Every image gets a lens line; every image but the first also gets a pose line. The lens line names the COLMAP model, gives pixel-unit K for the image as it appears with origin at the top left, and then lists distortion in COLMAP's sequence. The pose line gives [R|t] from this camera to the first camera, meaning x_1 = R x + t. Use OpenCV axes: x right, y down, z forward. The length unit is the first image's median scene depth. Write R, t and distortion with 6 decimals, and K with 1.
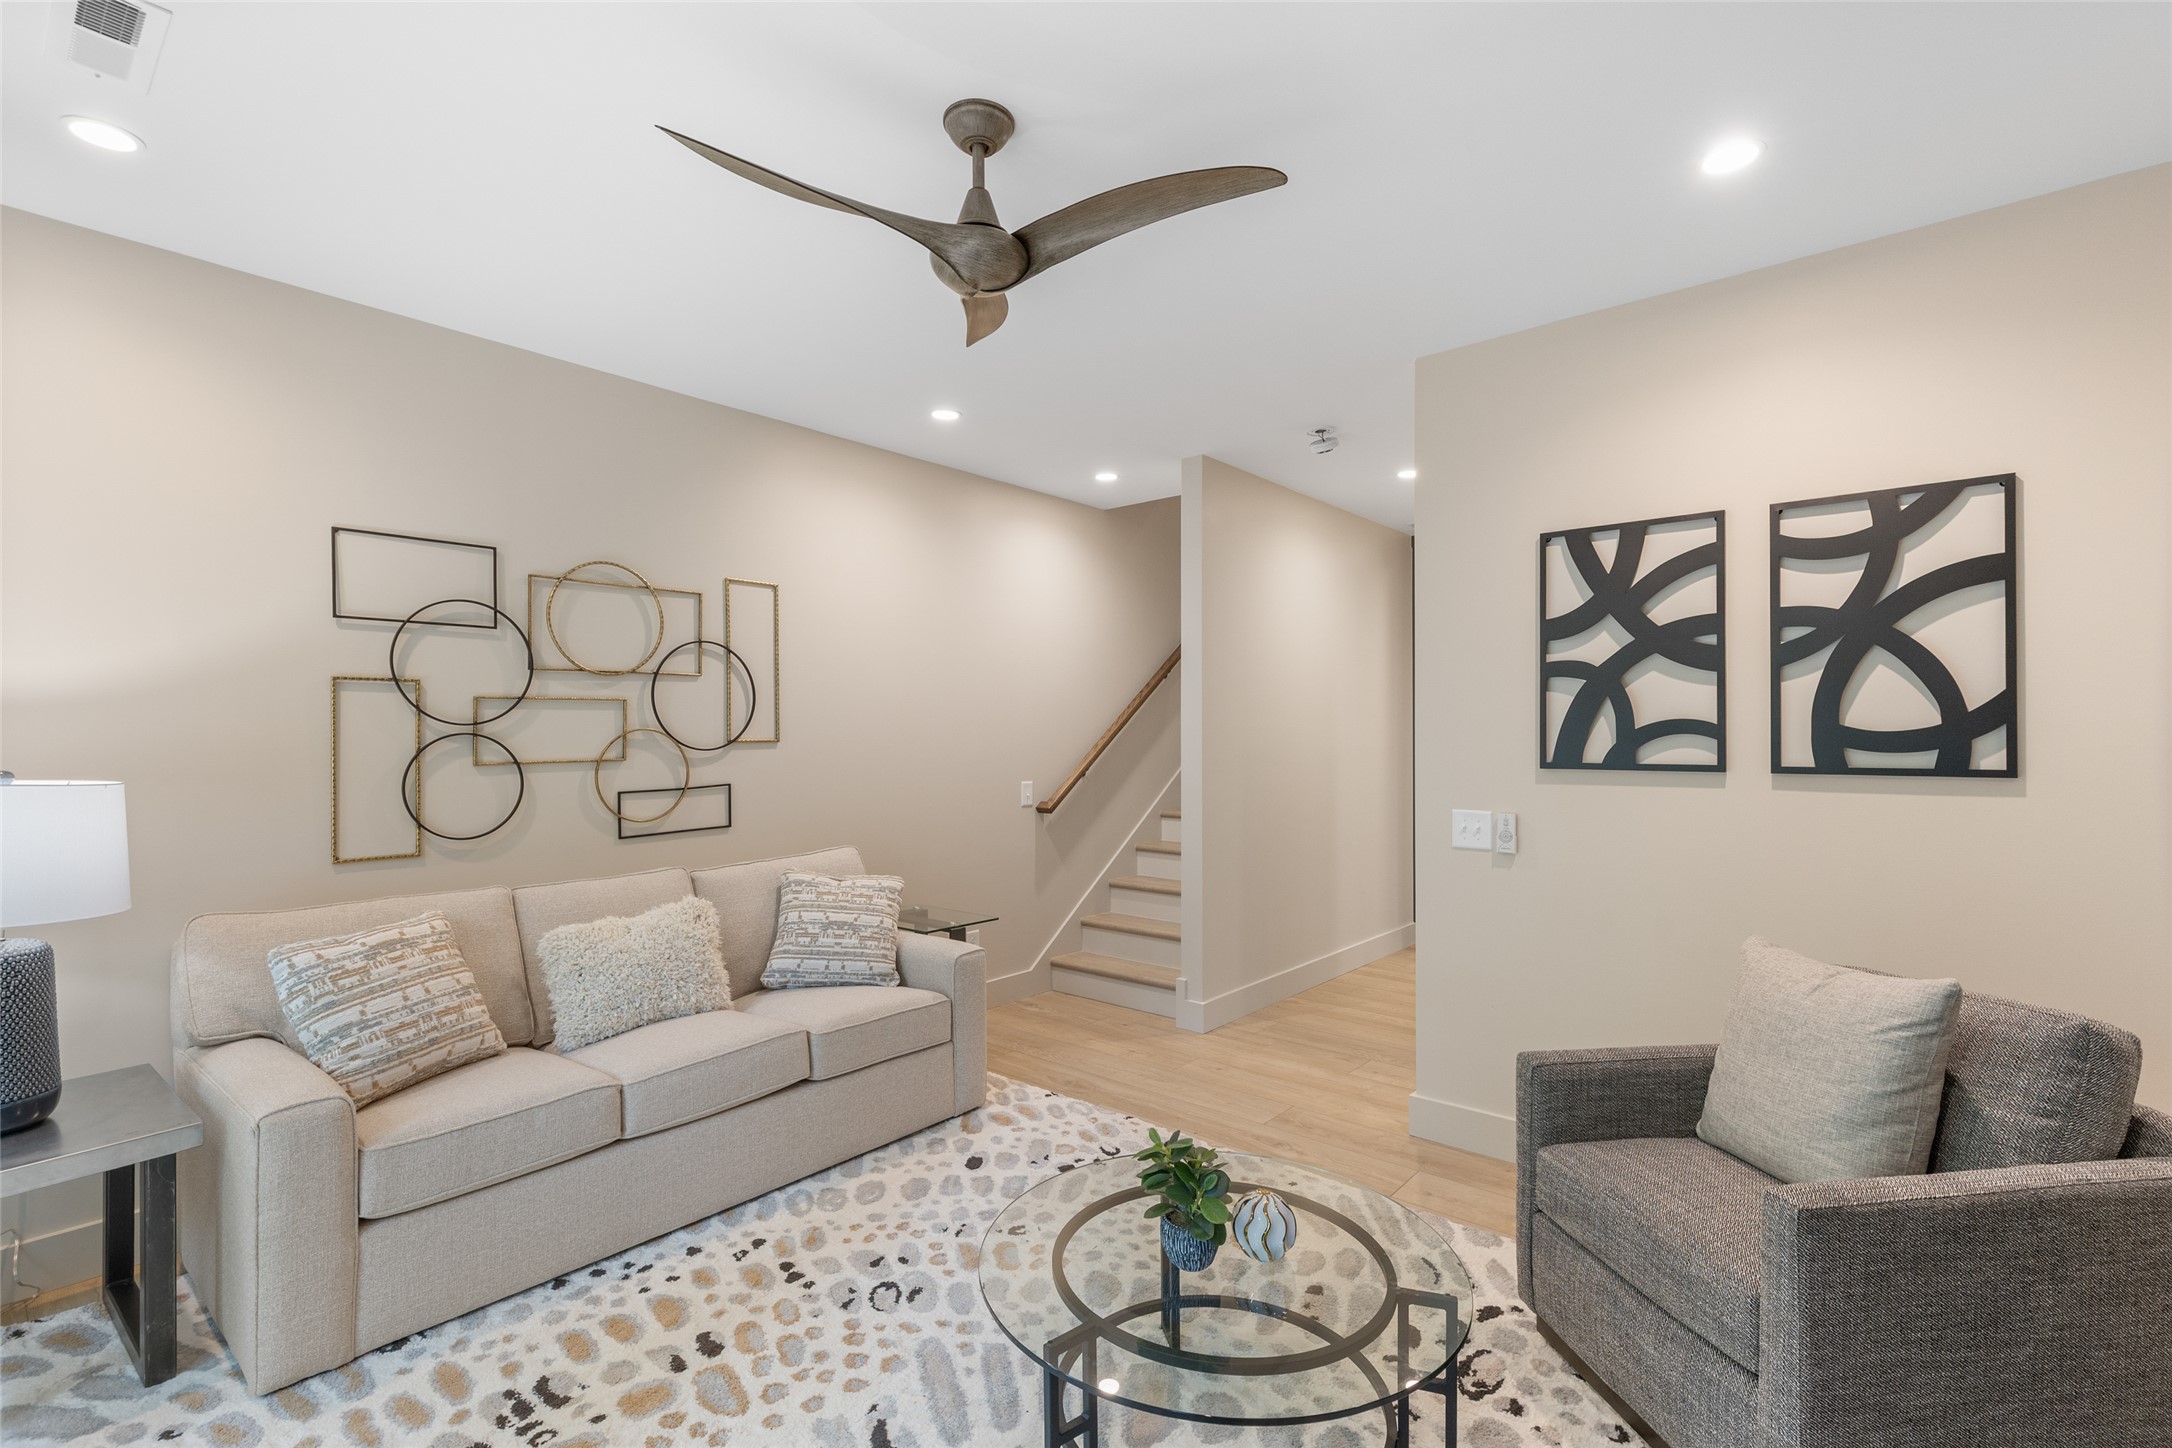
lens RADIAL K [[959.0, 0, 1081.4], [0, 959.0, 728.7], [0, 0, 1]] dist [0.004226, -0.001270]
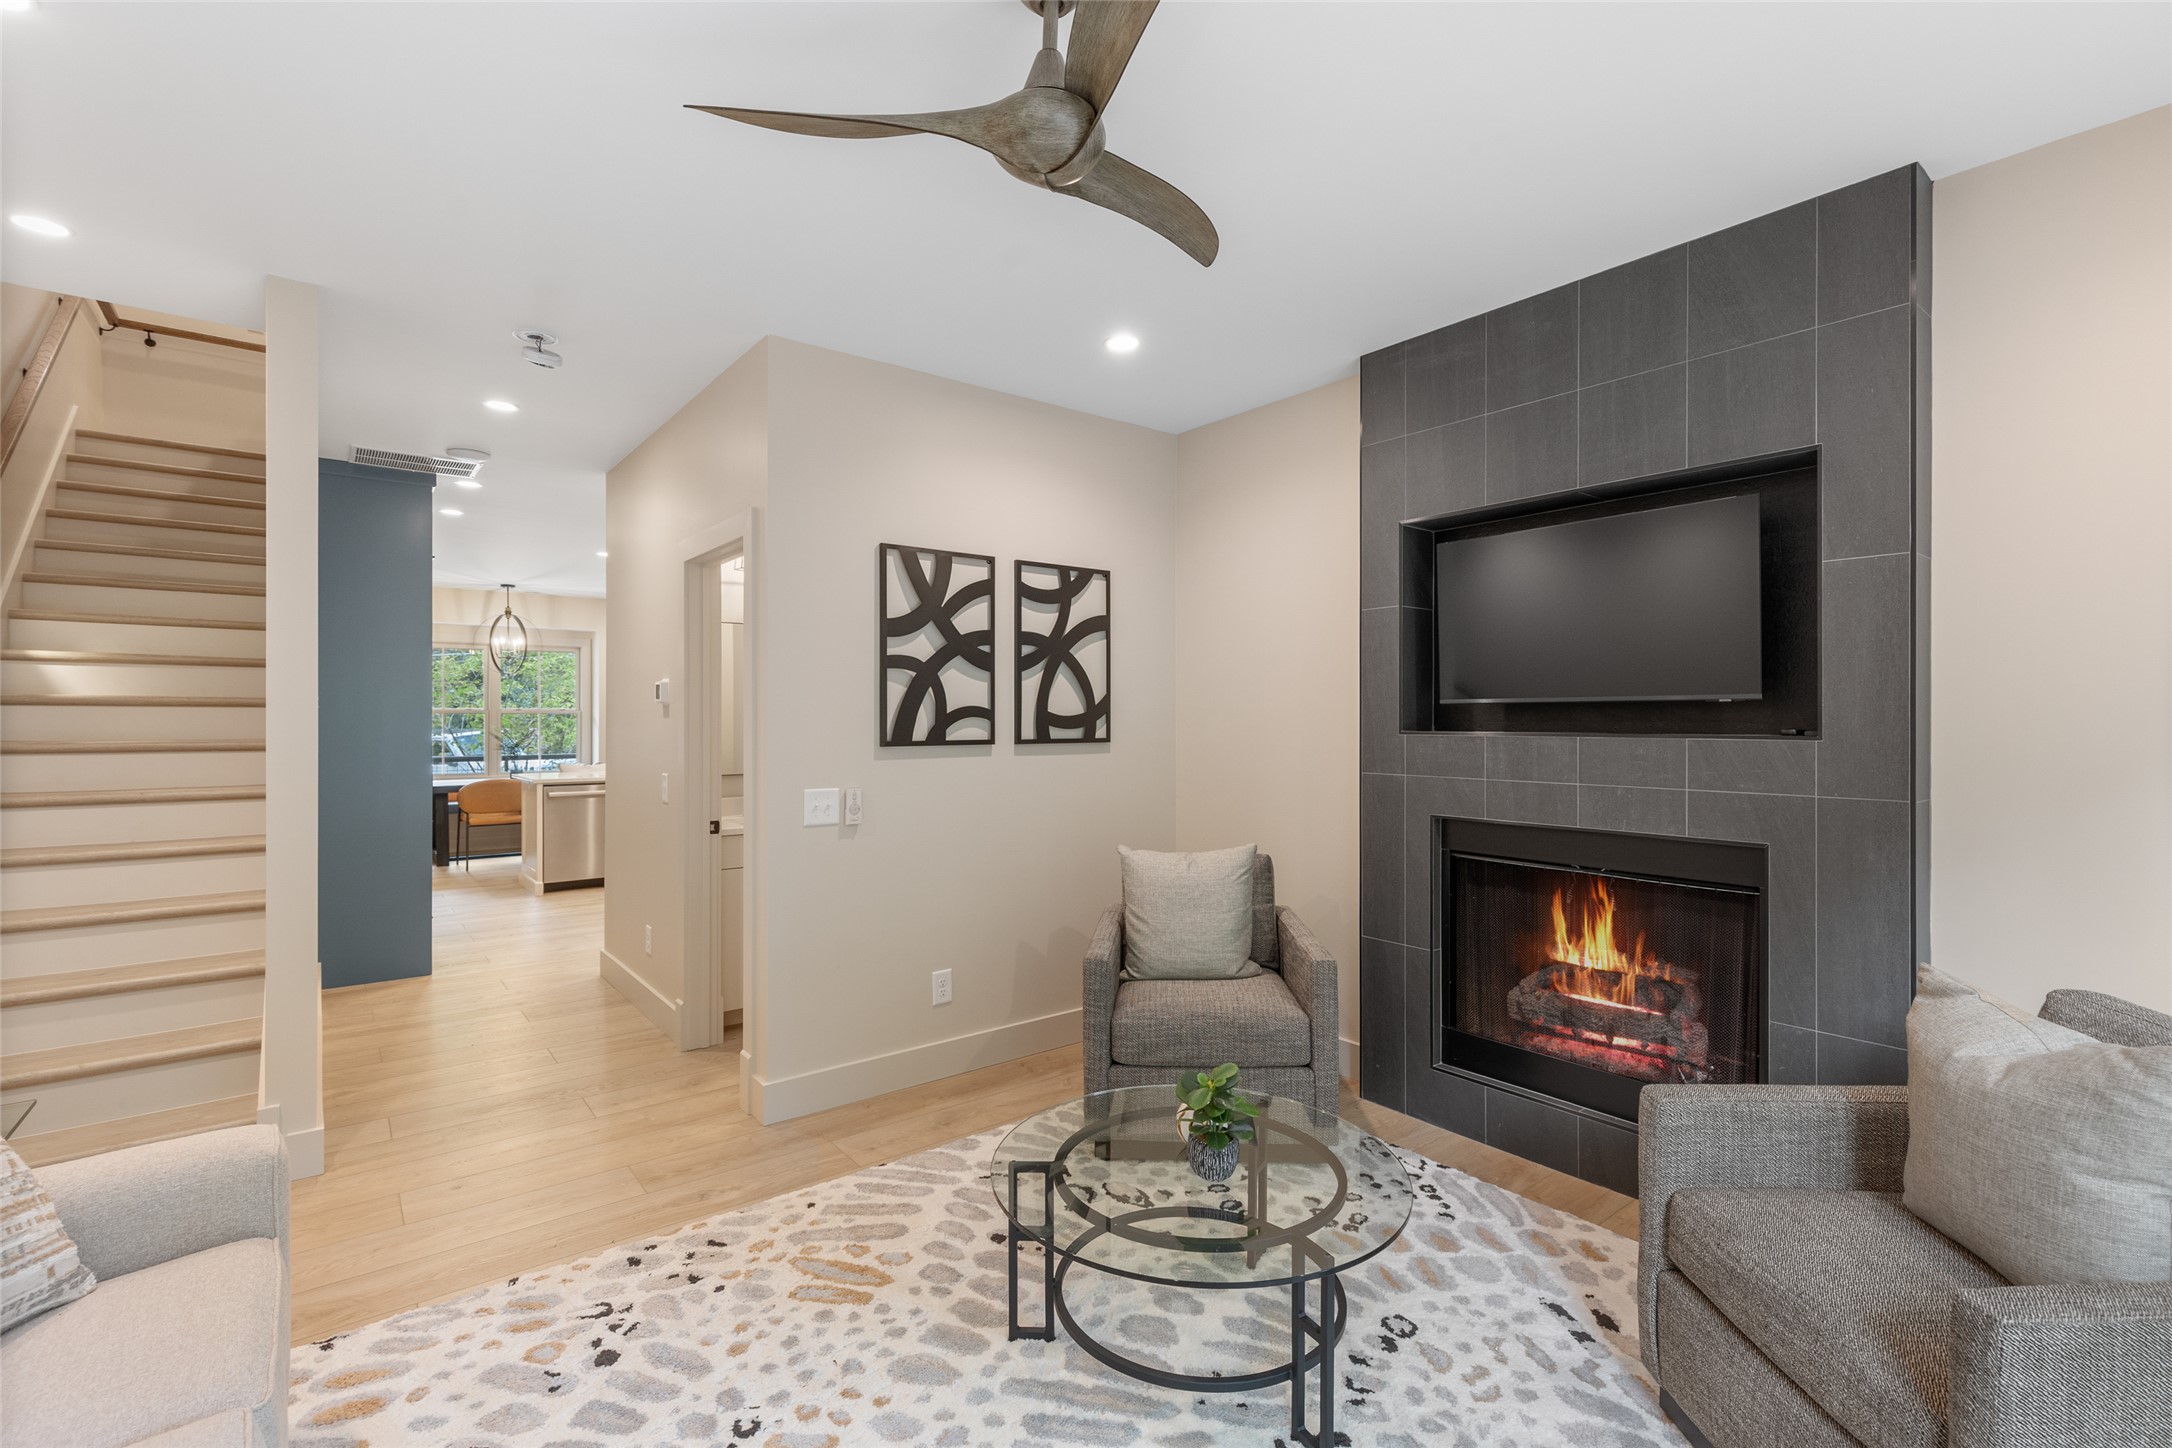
lens RADIAL K [[959.0, 0, 1081.3], [0, 959.0, 720.9], [0, 0, 1]] dist [0.004226, -0.001270]
pose [[0.199013, 0.000615, 0.979997, -0.656088], [-0.005807, 0.999983, 0.000552, 0.009310], [-0.979980, -0.005801, 0.199013, 0.582145]]
